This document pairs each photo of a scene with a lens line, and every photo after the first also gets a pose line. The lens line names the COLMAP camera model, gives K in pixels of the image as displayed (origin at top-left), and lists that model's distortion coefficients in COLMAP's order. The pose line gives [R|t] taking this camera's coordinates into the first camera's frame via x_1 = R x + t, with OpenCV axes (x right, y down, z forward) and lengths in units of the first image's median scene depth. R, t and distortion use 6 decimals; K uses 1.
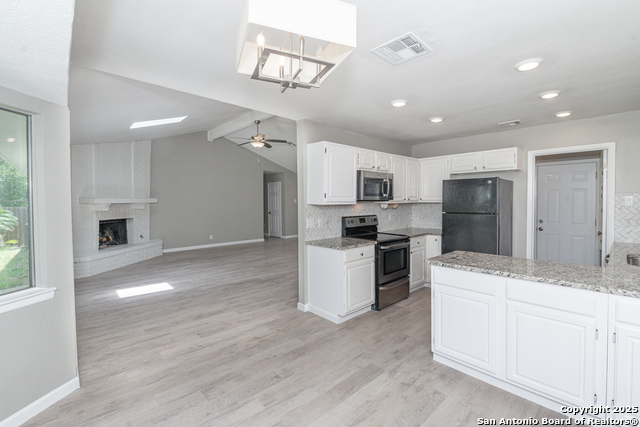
lens RADIAL K [[282.5, 0, 314.9], [0, 282.5, 207.4], [0, 0, 1]] dist [-0.000750, -0.000731]
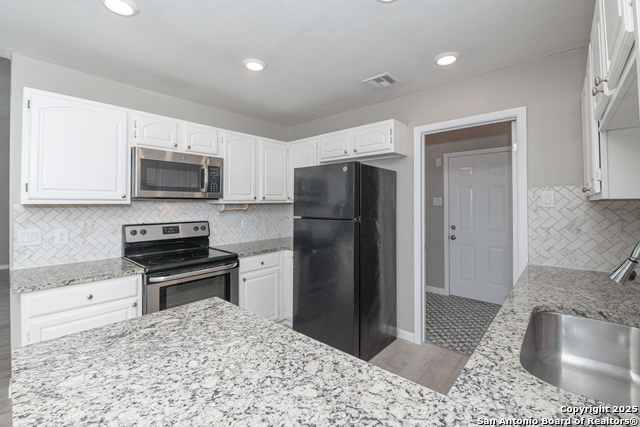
lens RADIAL K [[271.2, 0, 313.6], [0, 271.2, 202.8], [0, 0, 1]] dist [0.016013, -0.000386]
pose [[0.996353, 0.001413, 0.085318, 0.455942], [0.000900, 0.999633, -0.027065, 0.001692], [-0.085324, 0.027043, 0.995986, 0.367750]]
